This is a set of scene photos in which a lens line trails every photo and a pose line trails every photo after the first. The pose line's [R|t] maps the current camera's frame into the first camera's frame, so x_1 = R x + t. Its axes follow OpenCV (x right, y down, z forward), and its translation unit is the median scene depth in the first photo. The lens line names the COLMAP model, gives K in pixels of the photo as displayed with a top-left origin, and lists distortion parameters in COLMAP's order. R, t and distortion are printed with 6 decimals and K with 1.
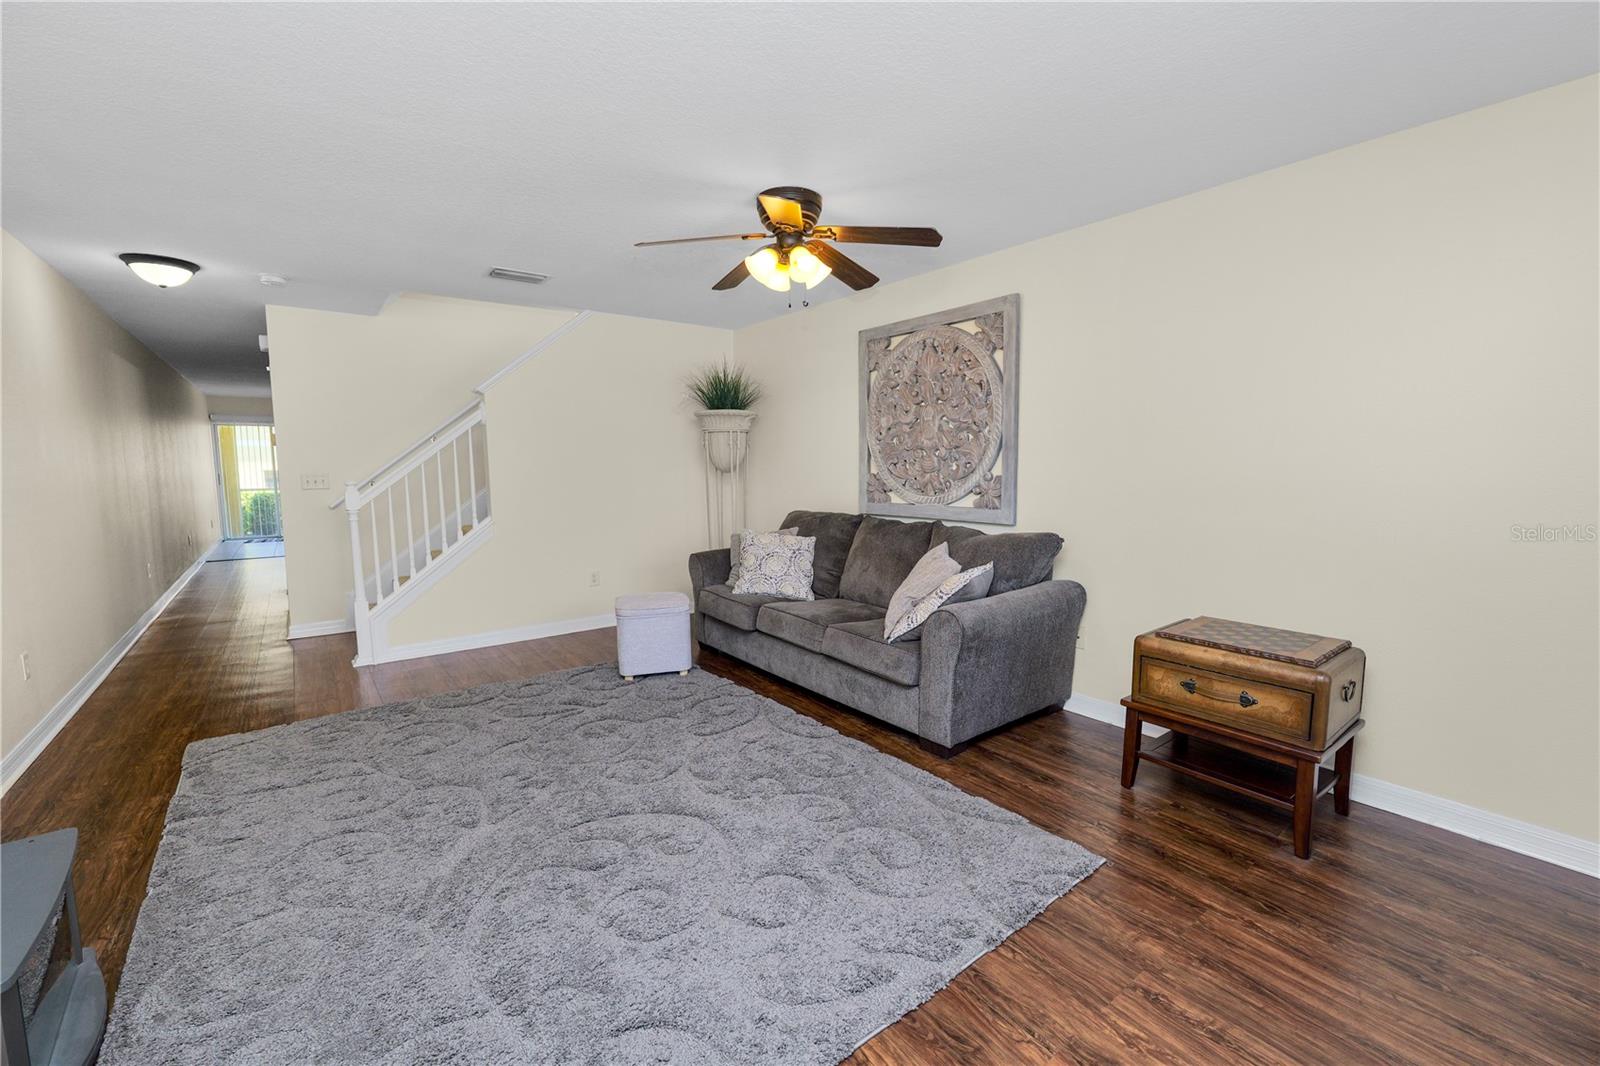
lens RADIAL K [[652.6, 0, 793.7], [0, 652.6, 520.9], [0, 0, 1]] dist [-0.012272, 0.000892]
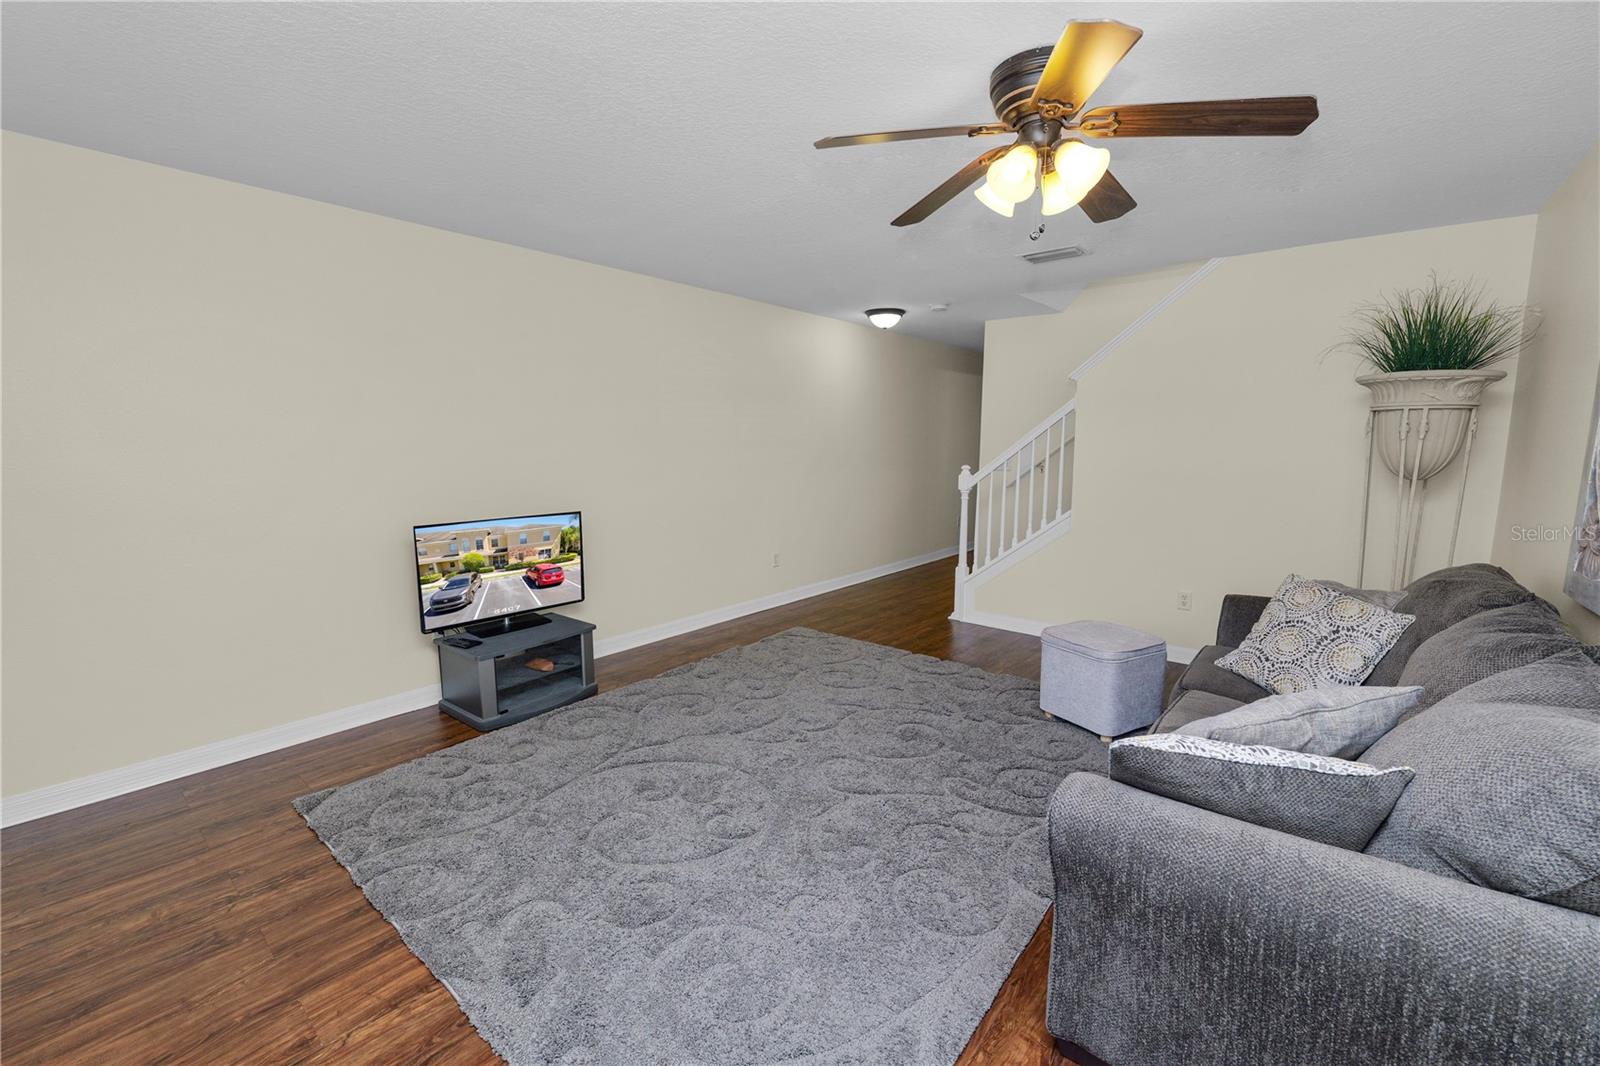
lens RADIAL K [[652.6, 0, 821.1], [0, 652.6, 536.3], [0, 0, 1]] dist [-0.012272, 0.000892]
pose [[0.247927, 0.148139, -0.957386, 0.459245], [-0.088712, 0.987559, 0.129835, -0.072066], [0.964708, 0.052743, 0.257984, 0.476487]]
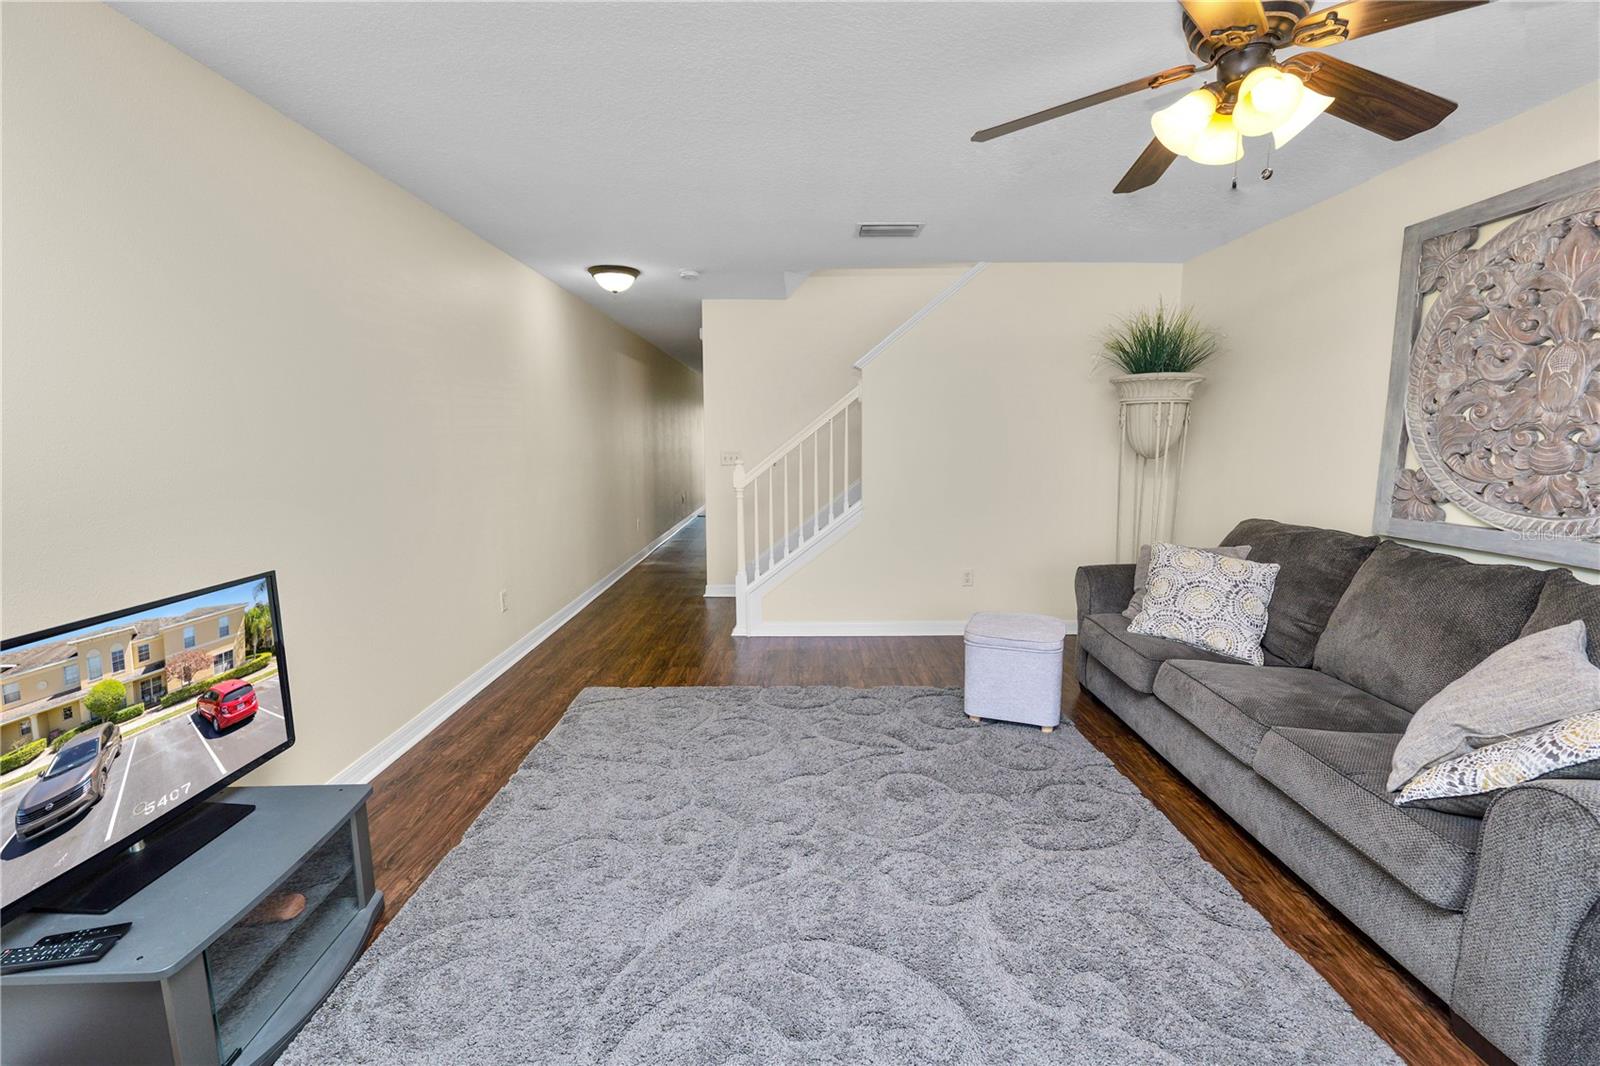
lens RADIAL K [[652.6, 0, 806.9], [0, 652.6, 525.1], [0, 0, 1]] dist [-0.012272, 0.000892]
pose [[0.799138, 0.084627, -0.595161, 0.043972], [-0.055453, 0.996198, 0.067193, -0.036814], [0.598585, -0.020693, 0.800792, 0.237817]]
